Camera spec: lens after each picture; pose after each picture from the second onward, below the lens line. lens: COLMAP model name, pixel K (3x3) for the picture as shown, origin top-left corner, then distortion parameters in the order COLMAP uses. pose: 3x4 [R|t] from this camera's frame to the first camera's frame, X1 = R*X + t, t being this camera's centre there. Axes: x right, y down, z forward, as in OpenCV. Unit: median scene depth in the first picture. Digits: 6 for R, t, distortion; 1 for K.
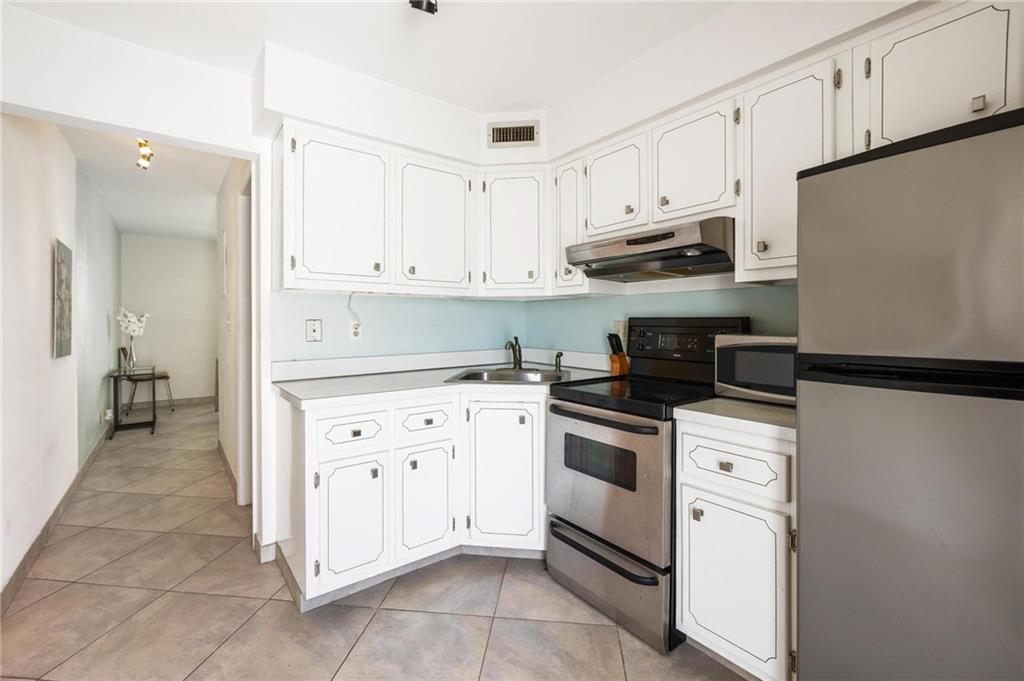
lens RADIAL K [[440.3, 0, 512.1], [0, 440.3, 323.2], [0, 0, 1]] dist [-0.008479, 0.000783]
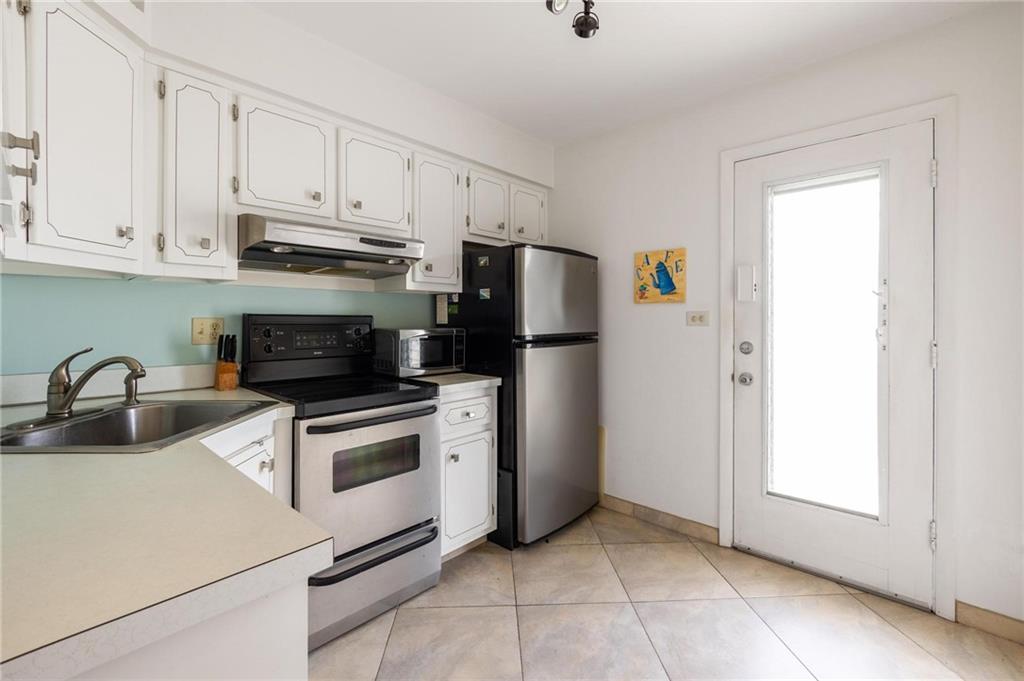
lens RADIAL K [[440.3, 0, 513.5], [0, 440.3, 320.6], [0, 0, 1]] dist [-0.008479, 0.000783]
pose [[-0.173594, -0.004002, 0.984809, -0.691063], [0.001940, 0.999988, 0.004405, -0.003852], [-0.984815, 0.002675, -0.173584, 0.743968]]
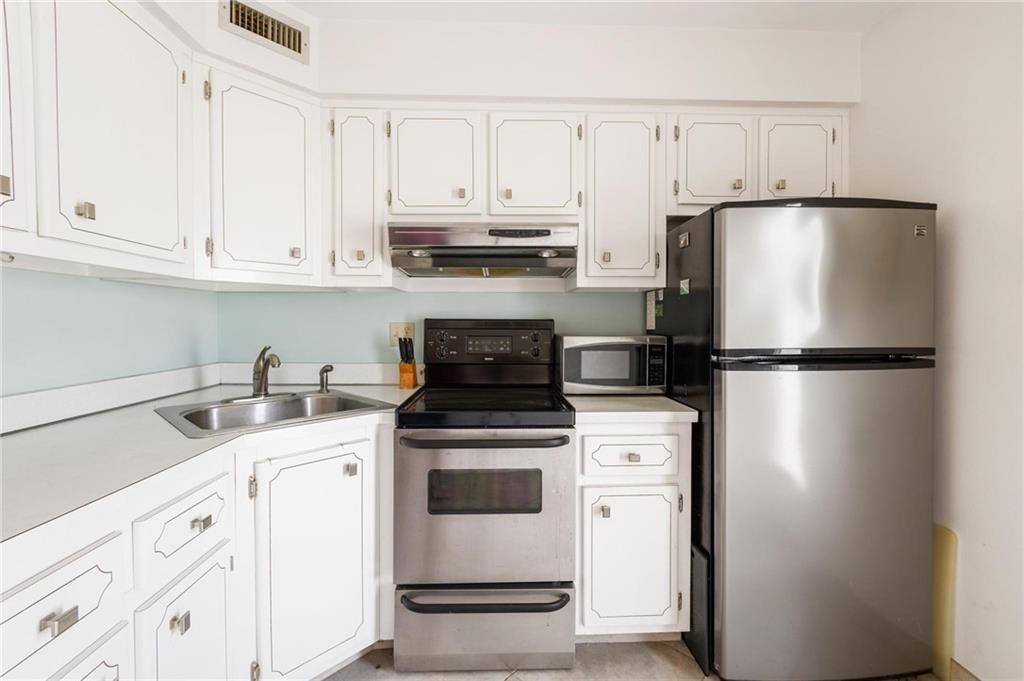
lens RADIAL K [[440.3, 0, 514.8], [0, 440.3, 332.2], [0, 0, 1]] dist [-0.008479, 0.000783]
pose [[0.578605, -0.015094, 0.815468, -0.373329], [0.001610, 0.999848, 0.017365, -0.001450], [-0.815606, -0.008734, 0.578541, 0.408010]]
